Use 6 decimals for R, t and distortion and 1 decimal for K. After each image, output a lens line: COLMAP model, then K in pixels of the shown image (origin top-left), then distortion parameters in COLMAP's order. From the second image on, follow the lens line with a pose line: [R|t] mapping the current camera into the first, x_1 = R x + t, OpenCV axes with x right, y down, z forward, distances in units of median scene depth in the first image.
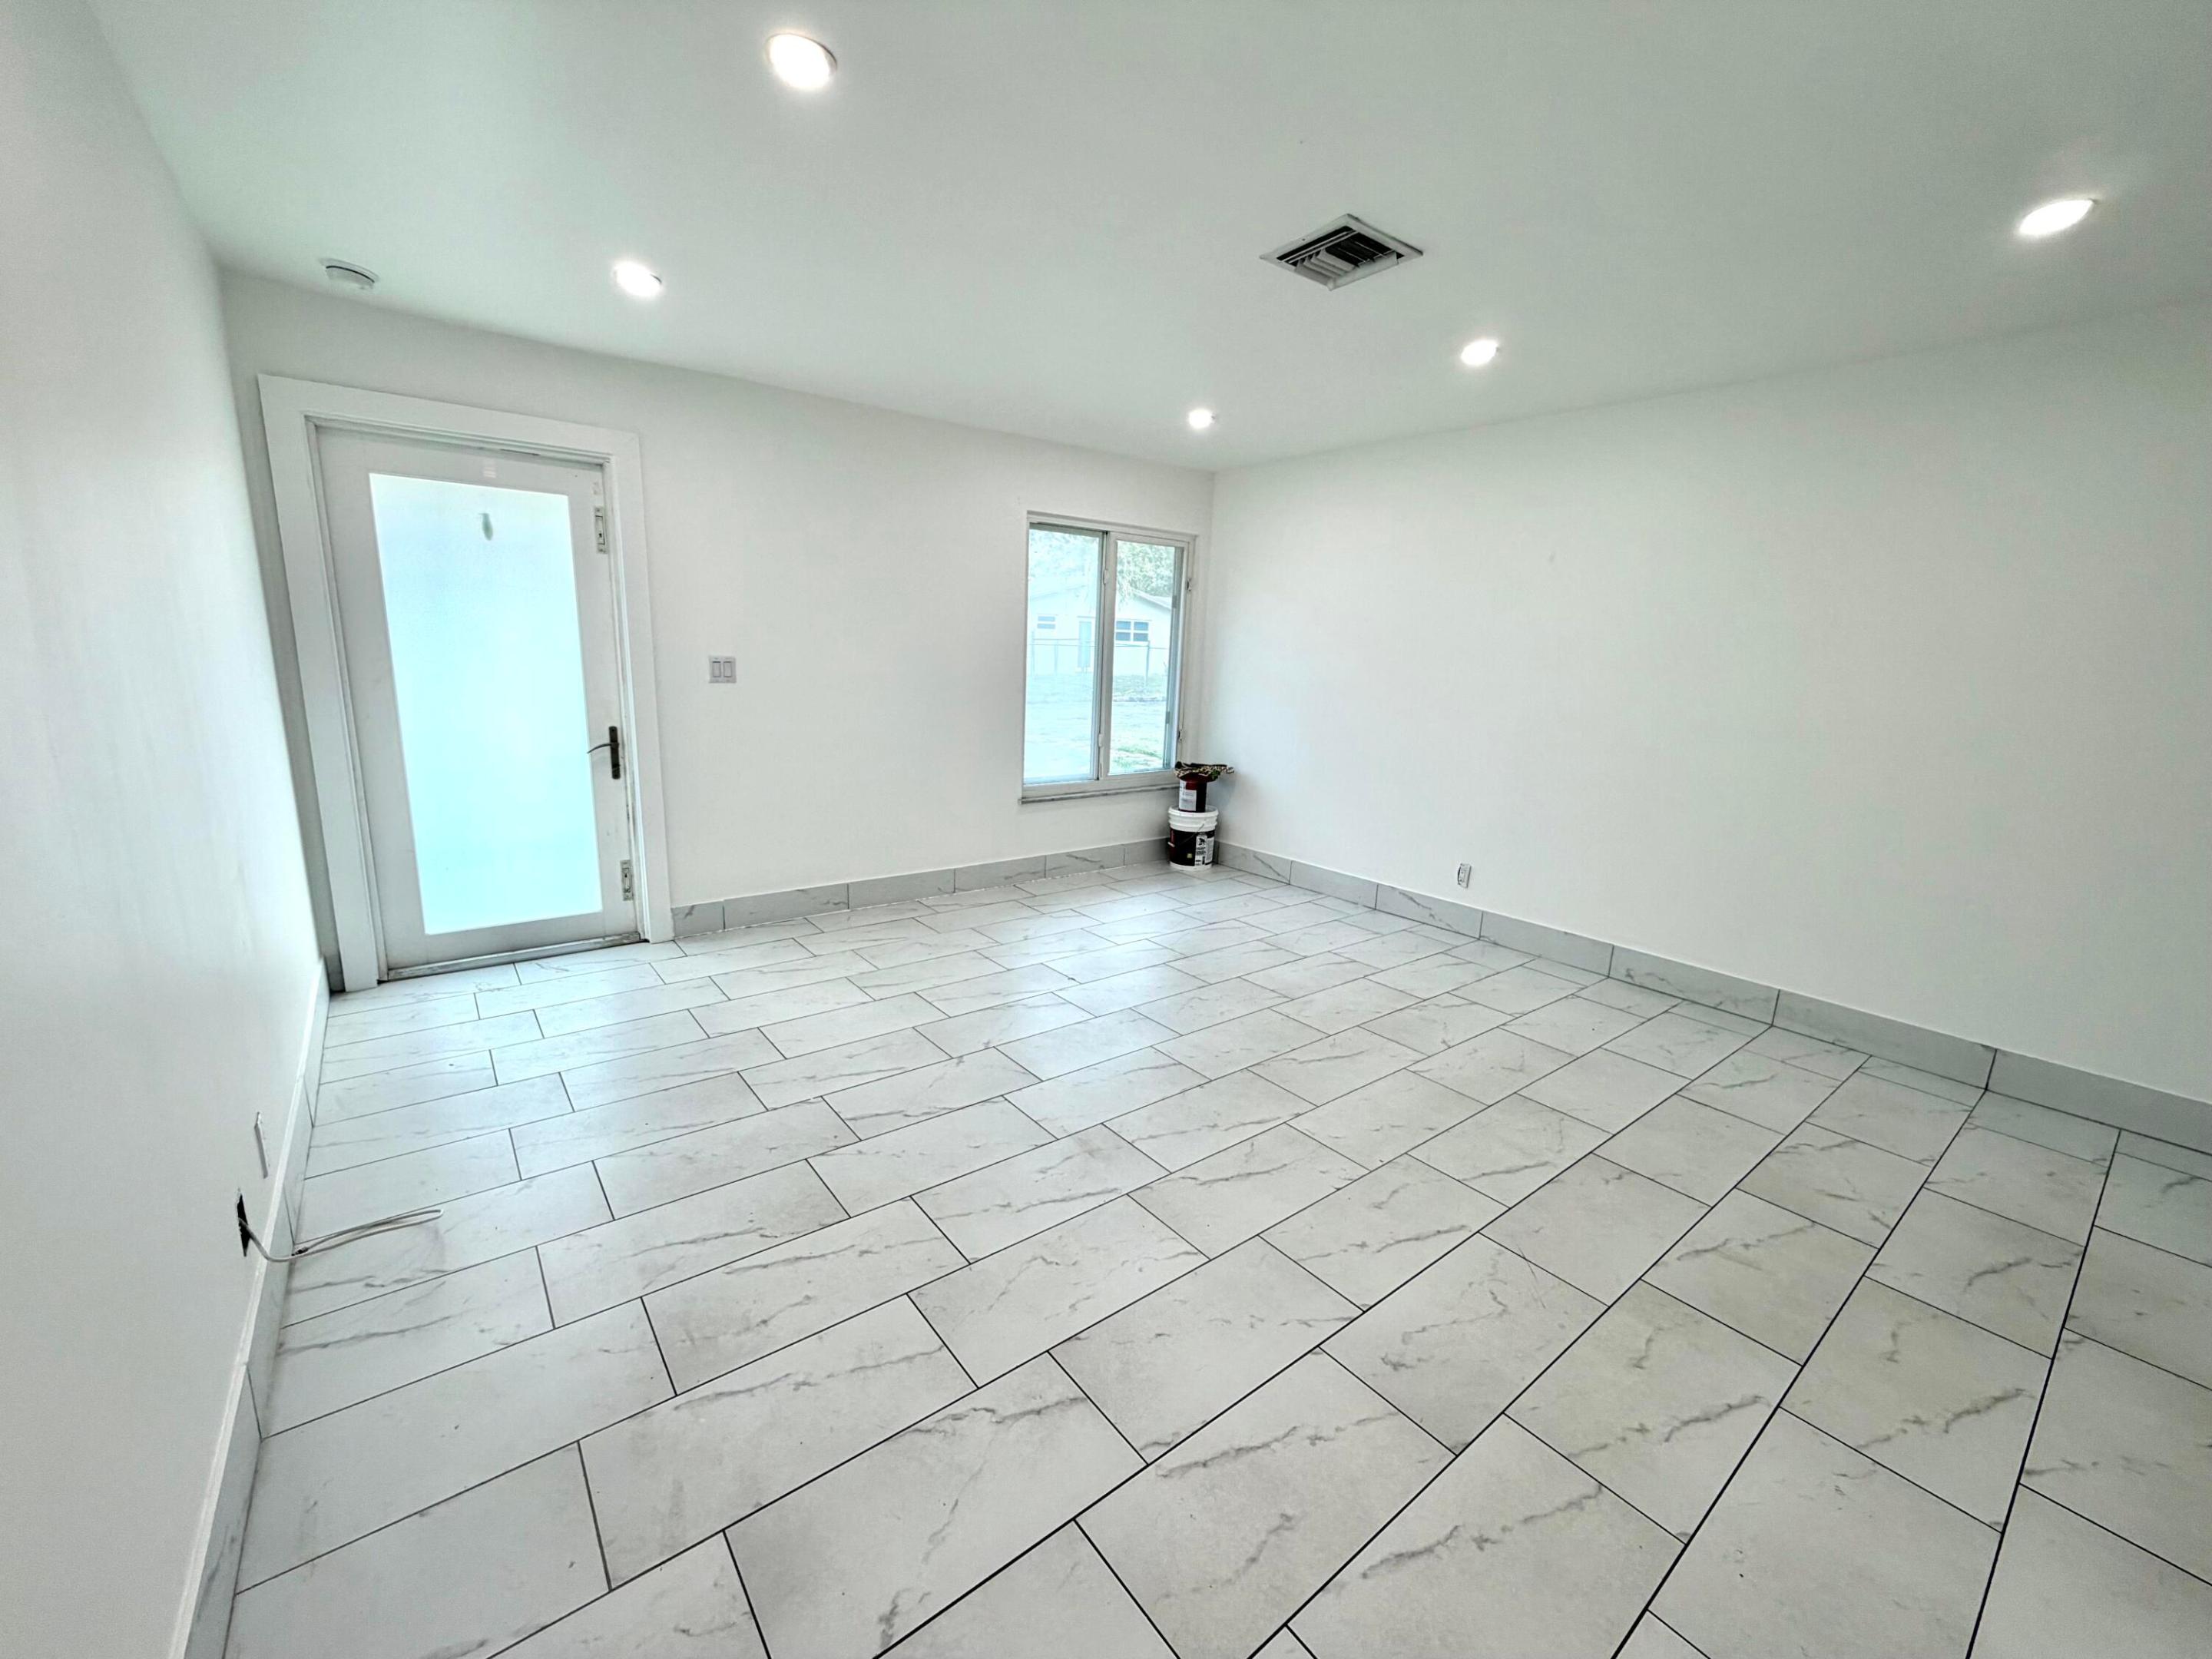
lens RADIAL K [[879.5, 0, 1103.4], [0, 879.5, 827.8], [0, 0, 1]] dist [0.000343, -0.000139]
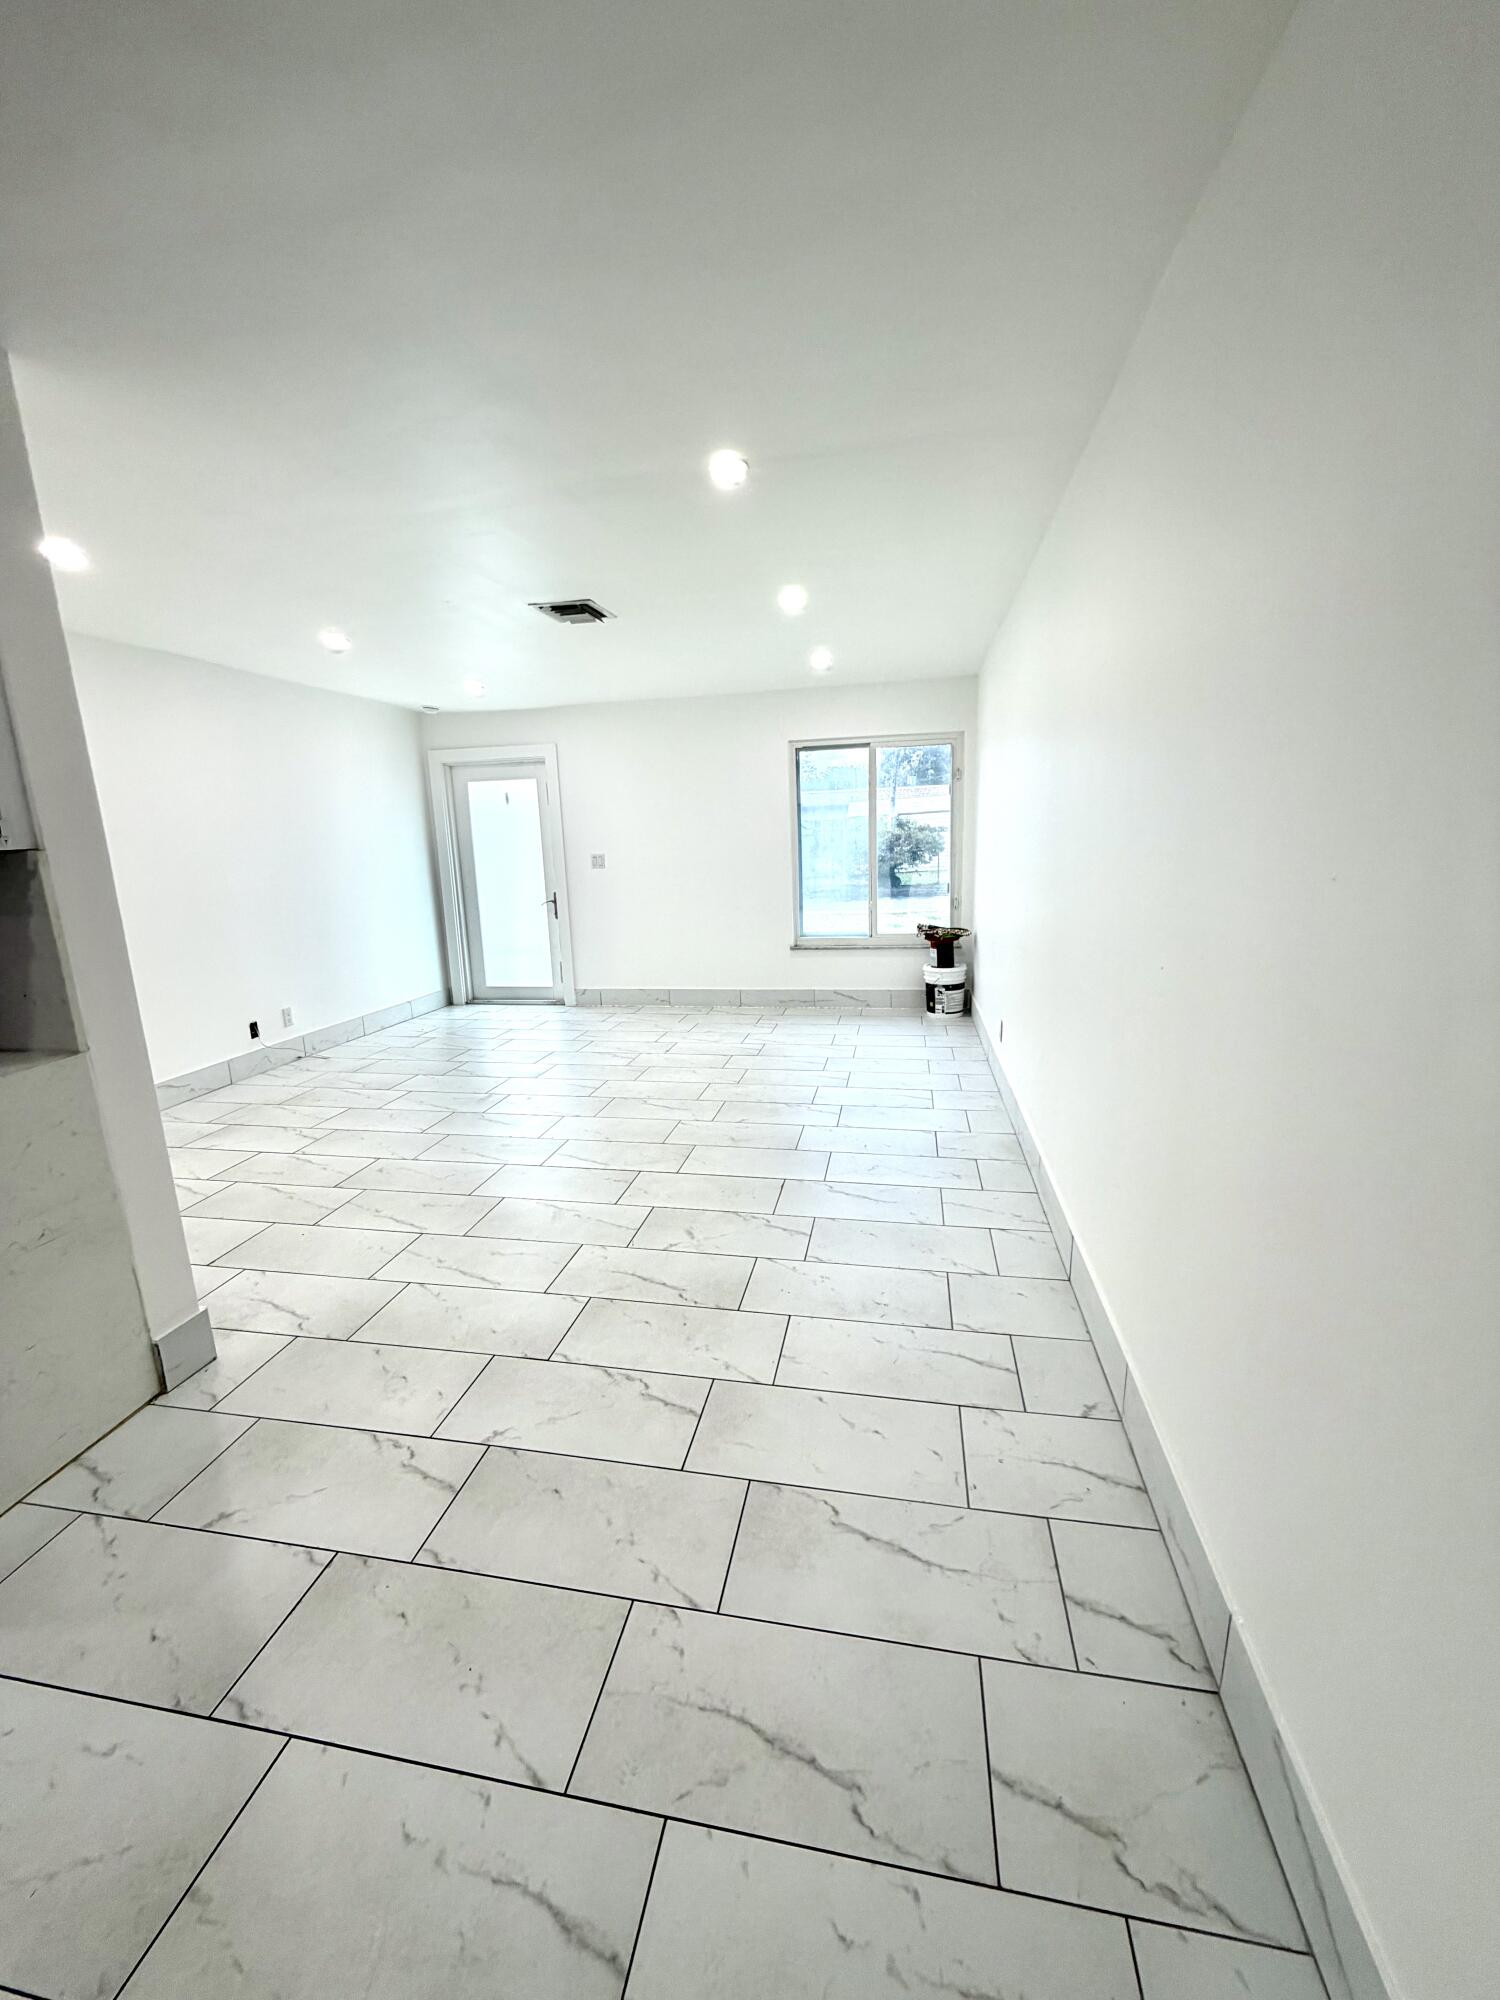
lens RADIAL K [[795.2, 0, 750.0], [0, 795.2, 995.5], [0, 0, 1]] dist [0.000343, -0.000139]
pose [[0.656417, 0.090954, -0.748896, 1.039473], [-0.096948, 0.994645, 0.035824, 0.008322], [0.748143, 0.049089, 0.661719, 0.157424]]
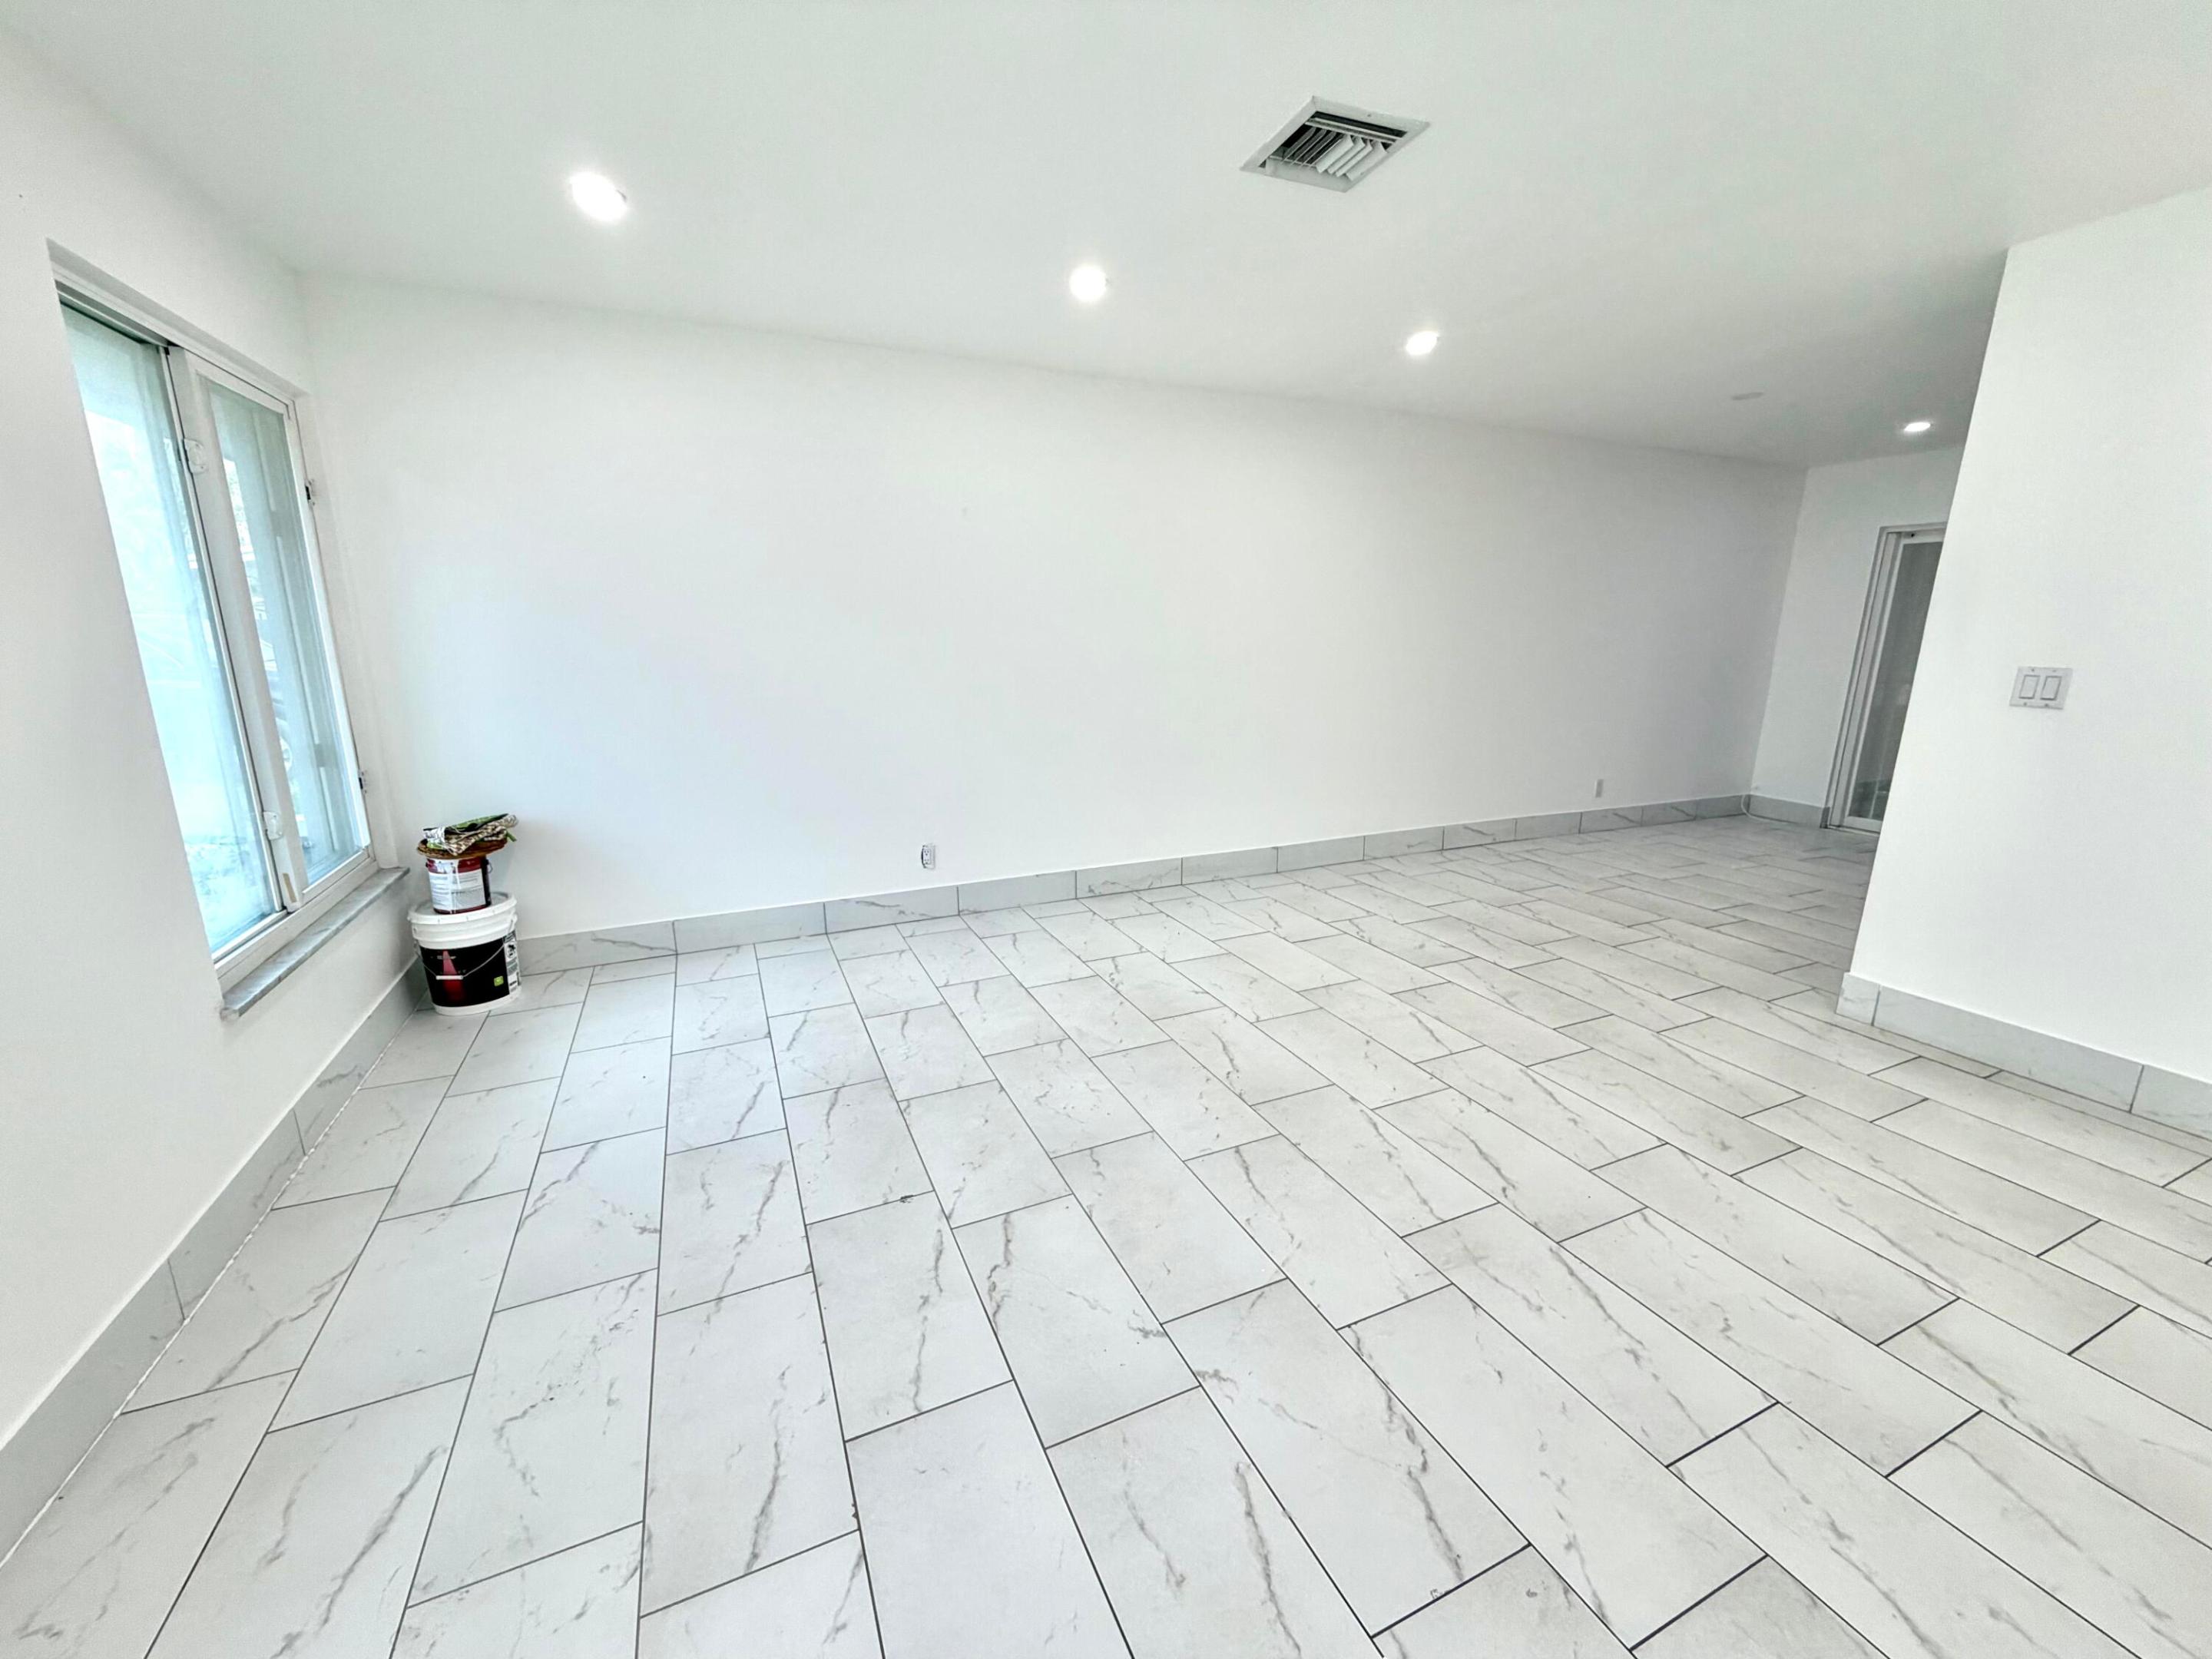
lens RADIAL K [[879.5, 0, 1100.4], [0, 879.5, 829.2], [0, 0, 1]] dist [0.000343, -0.000139]
pose [[0.240495, -0.254008, 0.936825, -0.452145], [0.205370, 0.956618, 0.206653, -0.142689], [-0.948675, 0.142697, 0.282228, 0.637828]]
